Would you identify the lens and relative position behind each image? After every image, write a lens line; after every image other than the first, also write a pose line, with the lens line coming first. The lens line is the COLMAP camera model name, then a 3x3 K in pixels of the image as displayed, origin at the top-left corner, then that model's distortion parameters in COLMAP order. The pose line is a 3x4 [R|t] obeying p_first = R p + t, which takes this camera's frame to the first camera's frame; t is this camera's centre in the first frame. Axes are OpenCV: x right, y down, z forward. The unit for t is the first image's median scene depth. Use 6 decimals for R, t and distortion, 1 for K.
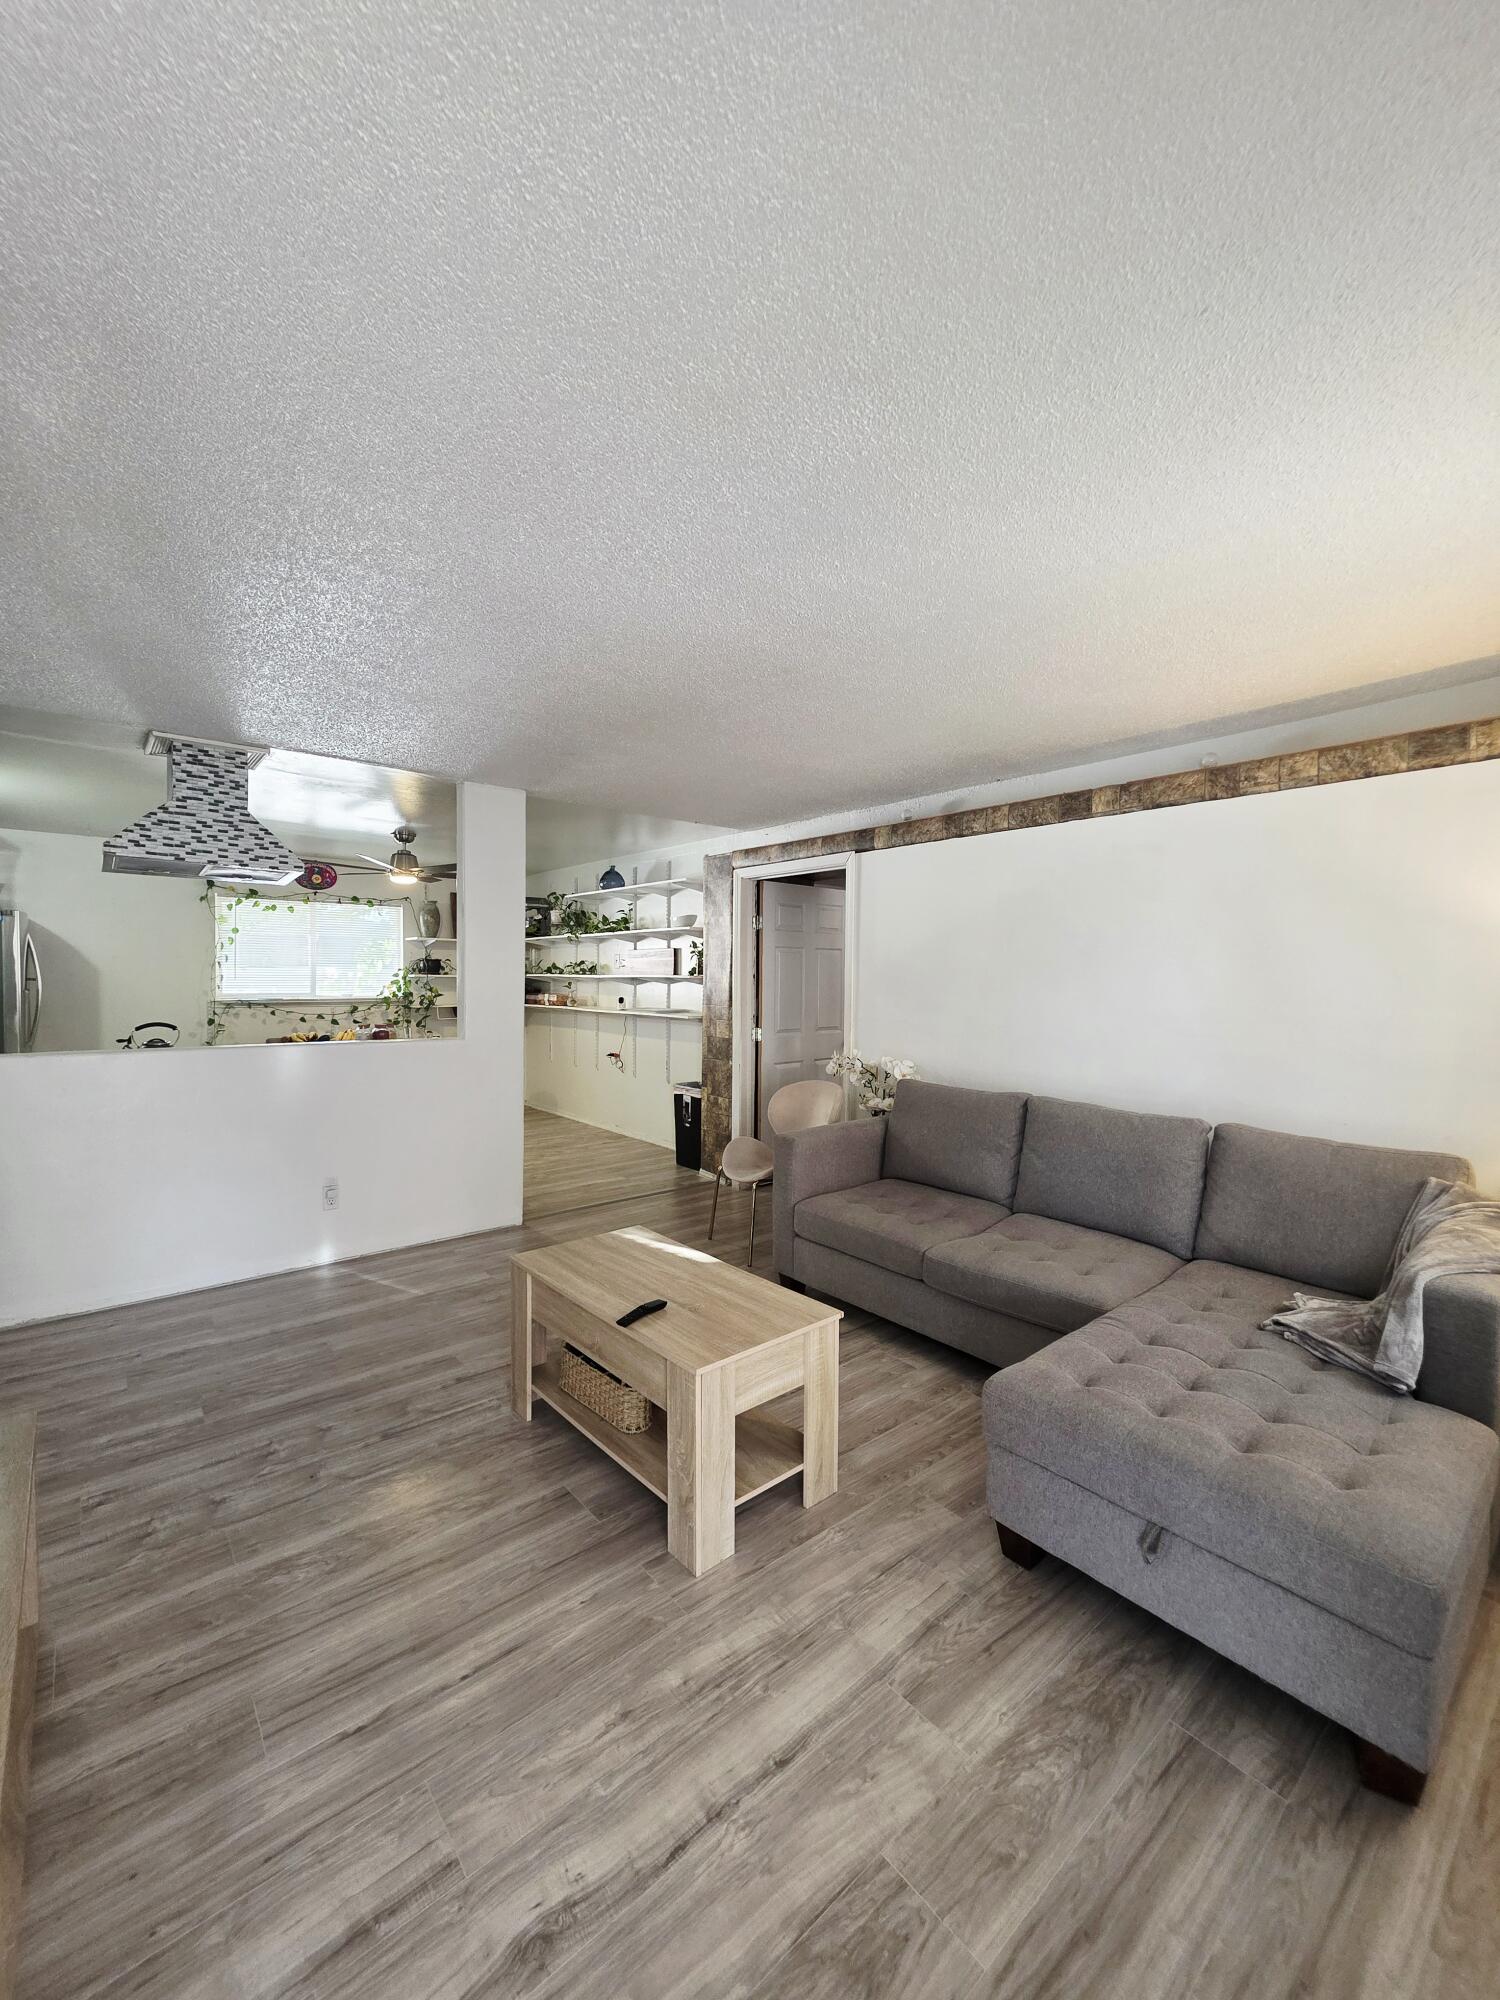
lens RADIAL K [[800.3, 0, 759.2], [0, 800.3, 992.4], [0, 0, 1]] dist [-0.000179, 0.000422]
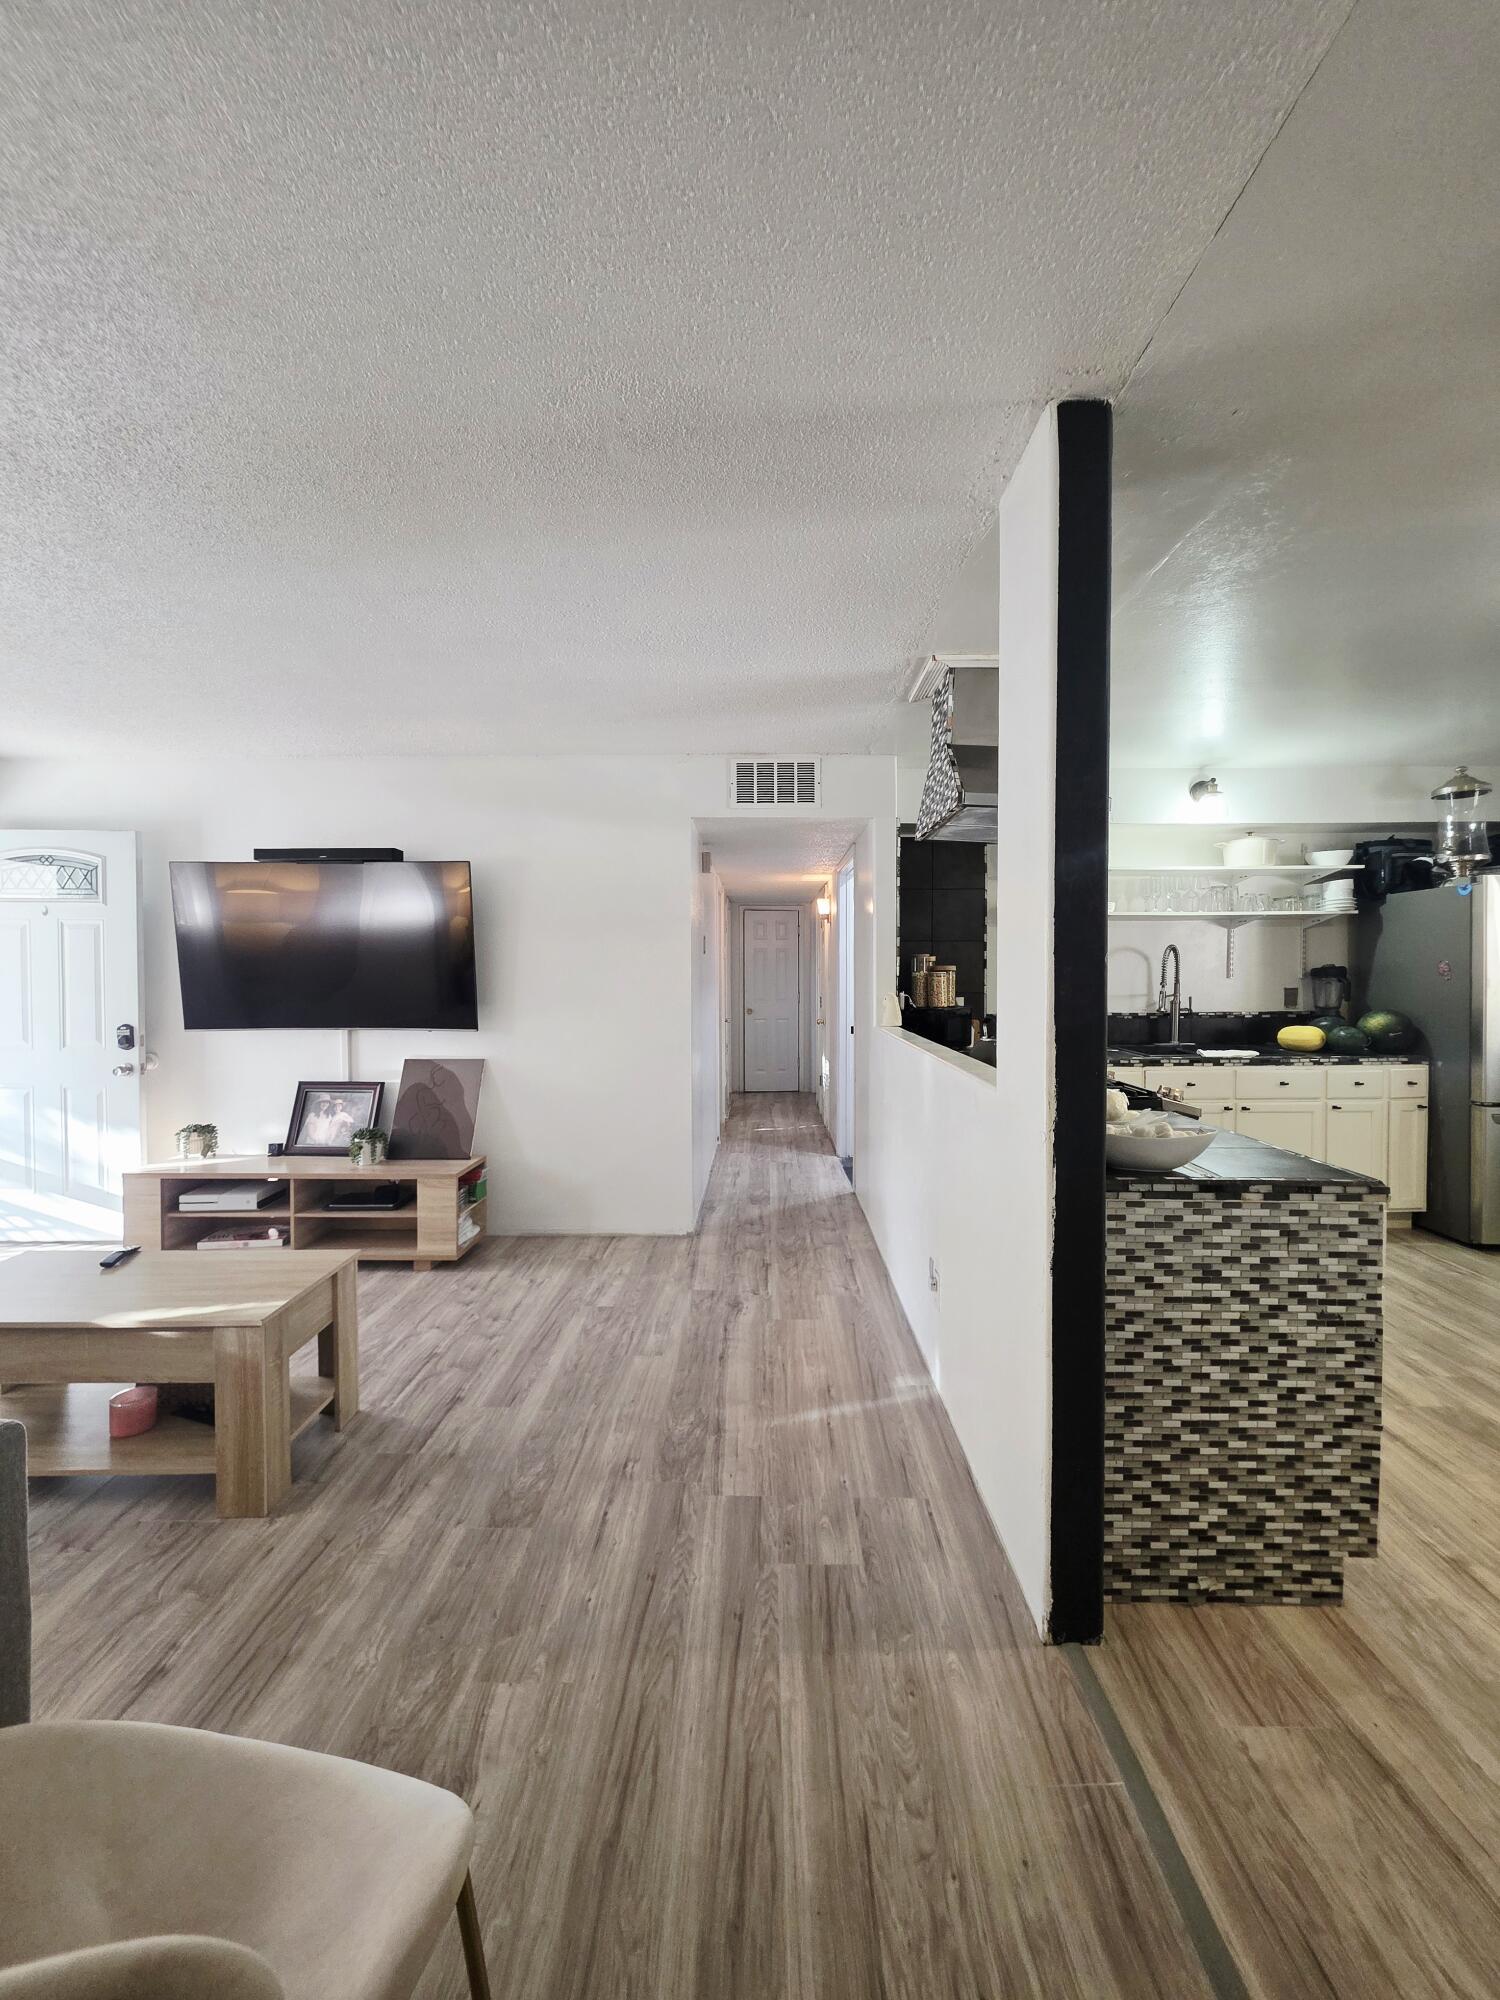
lens RADIAL K [[800.3, 0, 759.2], [0, 800.3, 992.4], [0, 0, 1]] dist [-0.000179, 0.000422]
pose [[-0.654666, 0.009415, -0.755859, 0.071951], [-0.018499, 0.999423, 0.028471, -0.008656], [0.755692, 0.032621, -0.654115, 1.595363]]
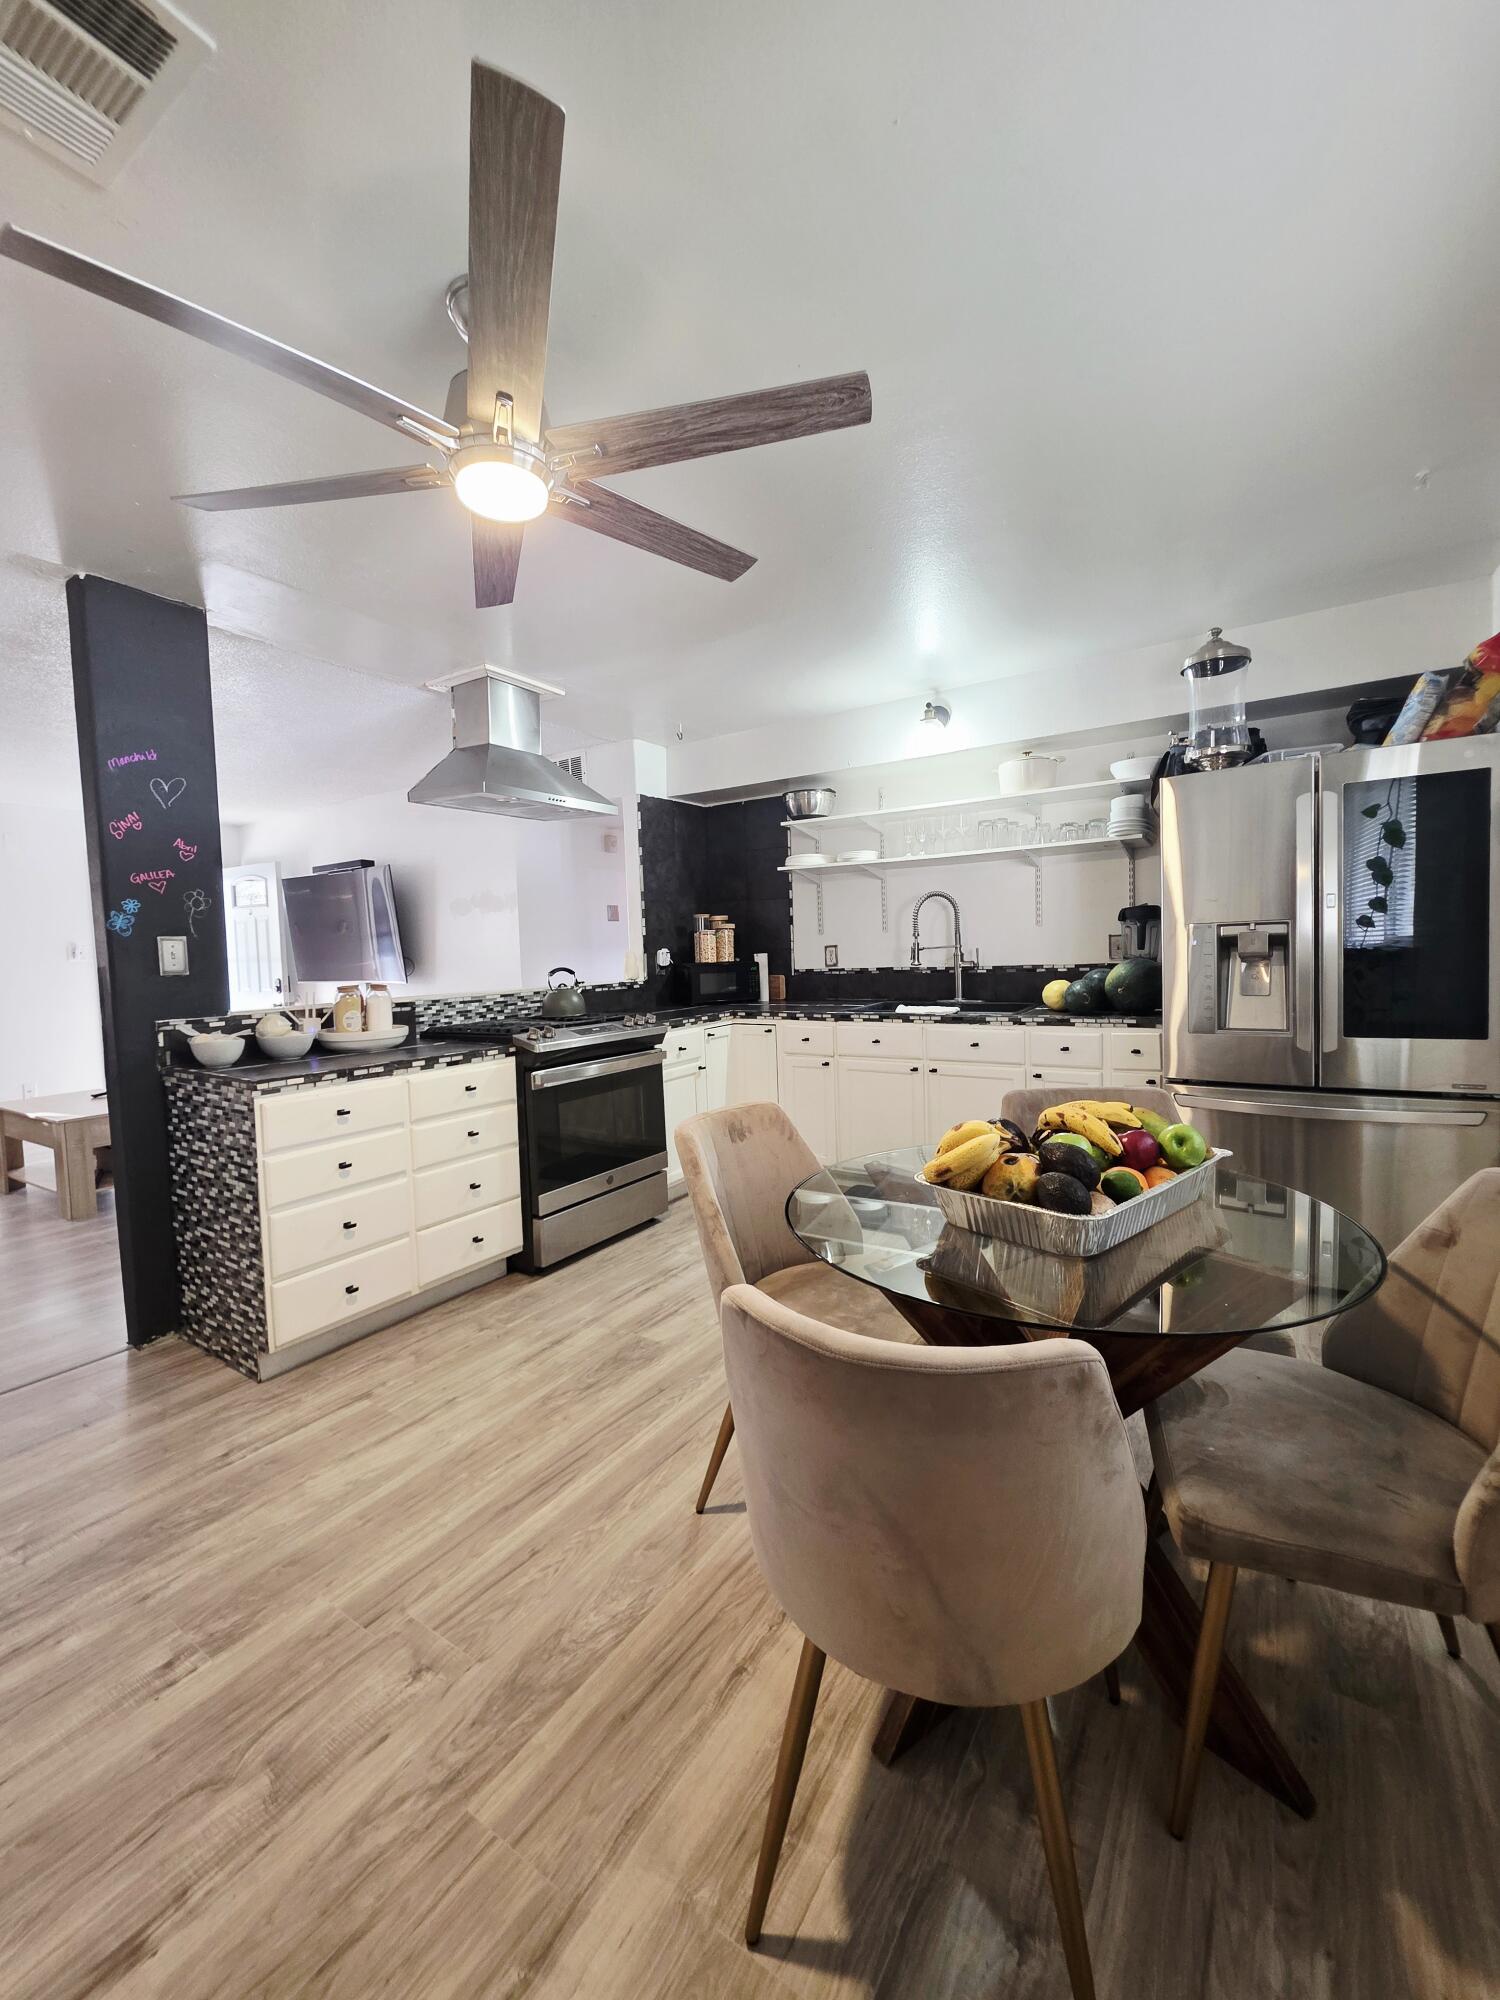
lens RADIAL K [[795.3, 0, 756.2], [0, 795.3, 993.5], [0, 0, 1]] dist [-0.001192, 0.000066]
pose [[-0.959148, 0.034832, -0.280753, -0.822121], [0.014678, 0.997182, 0.073573, -0.000811], [0.282524, 0.066447, -0.956956, 2.360468]]
